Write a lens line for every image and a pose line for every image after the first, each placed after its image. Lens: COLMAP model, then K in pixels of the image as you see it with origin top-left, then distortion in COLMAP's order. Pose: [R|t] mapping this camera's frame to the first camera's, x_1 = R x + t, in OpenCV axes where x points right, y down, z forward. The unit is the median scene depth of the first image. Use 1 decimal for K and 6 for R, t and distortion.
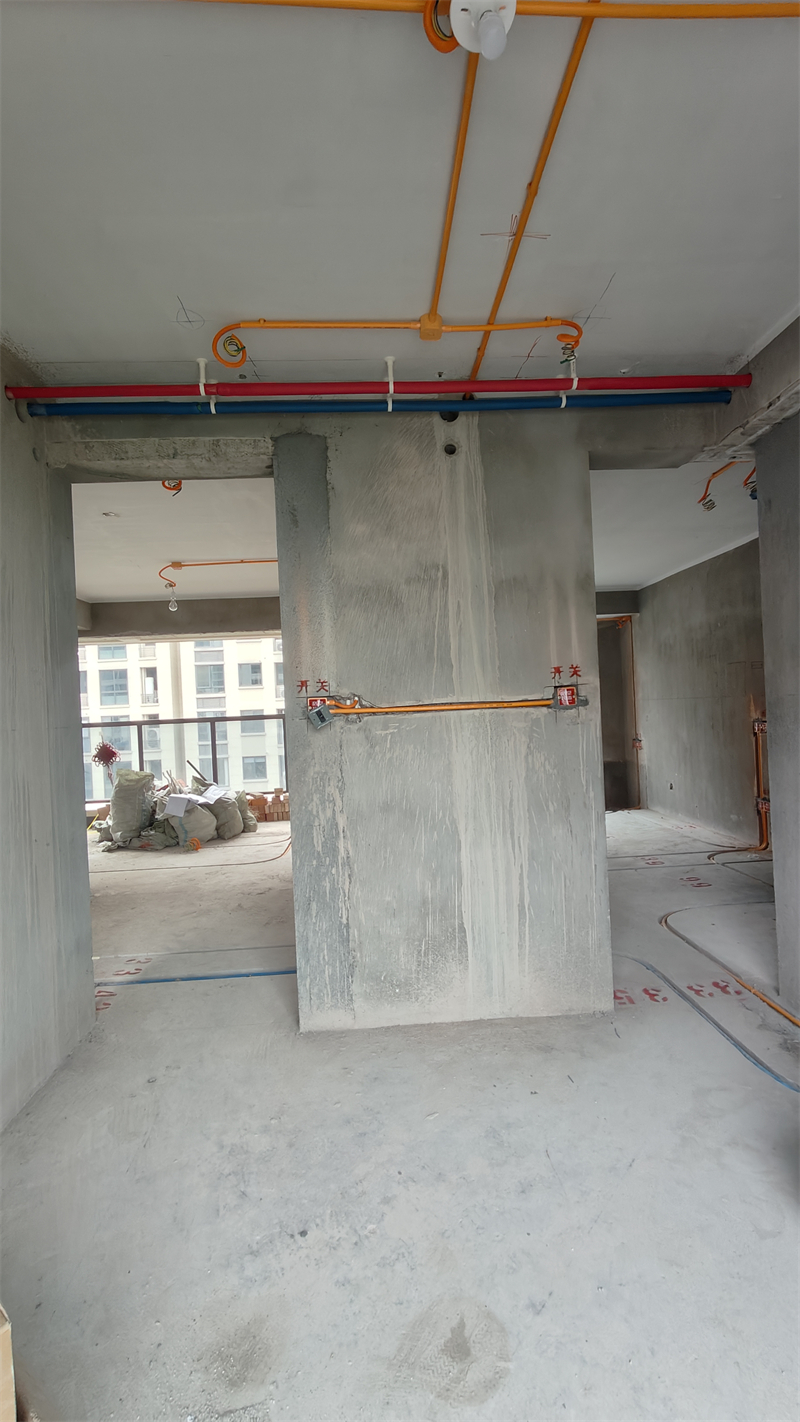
lens RADIAL K [[651.8, 0, 400.0], [0, 651.8, 711.0], [0, 0, 1]] dist [0.000654, 0.000214]
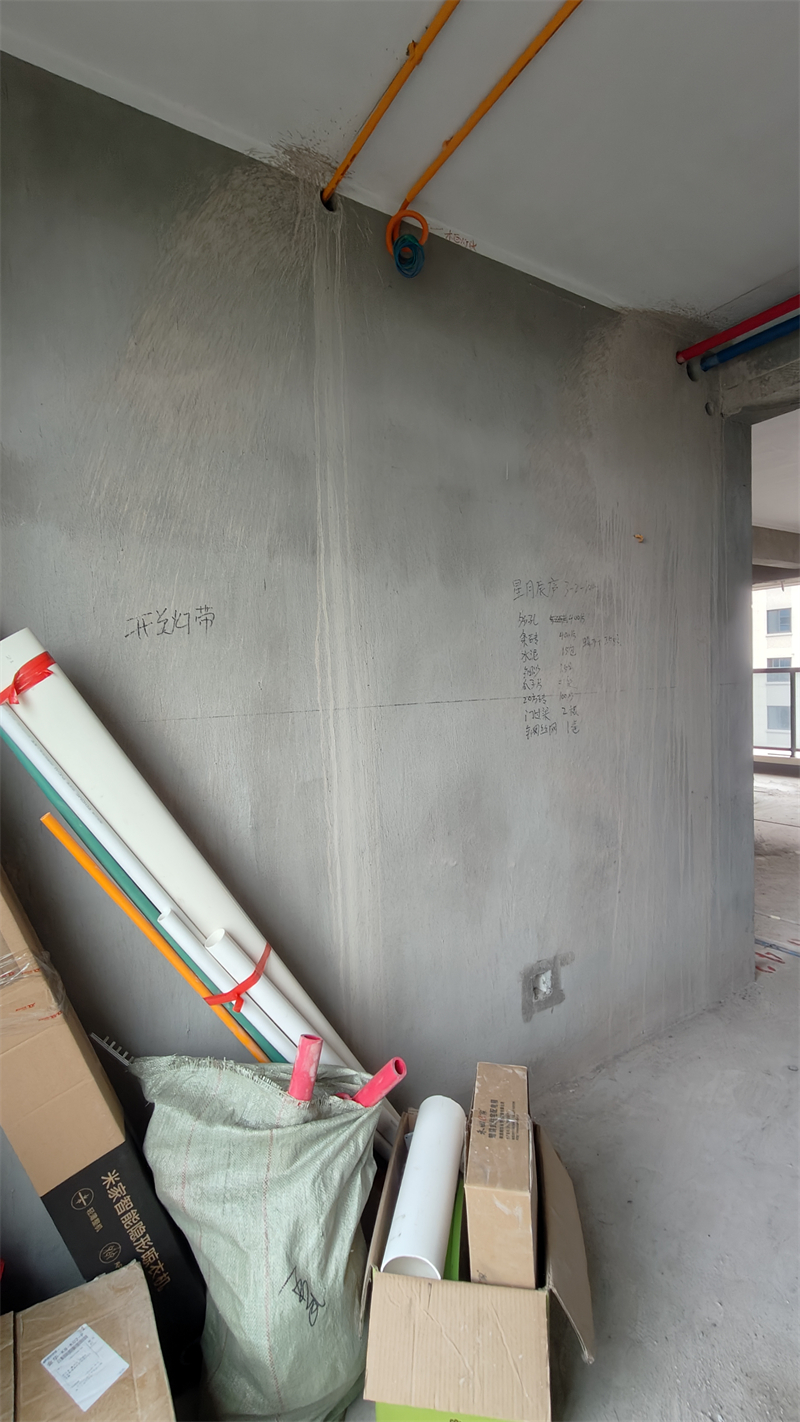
lens RADIAL K [[651.8, 0, 400.0], [0, 651.8, 711.0], [0, 0, 1]] dist [0.000654, 0.000214]
pose [[0.505233, 0.072599, -0.859924, 0.093828], [0.011748, 0.995784, 0.090971, -0.031905], [0.862903, -0.056064, 0.502250, 0.070919]]
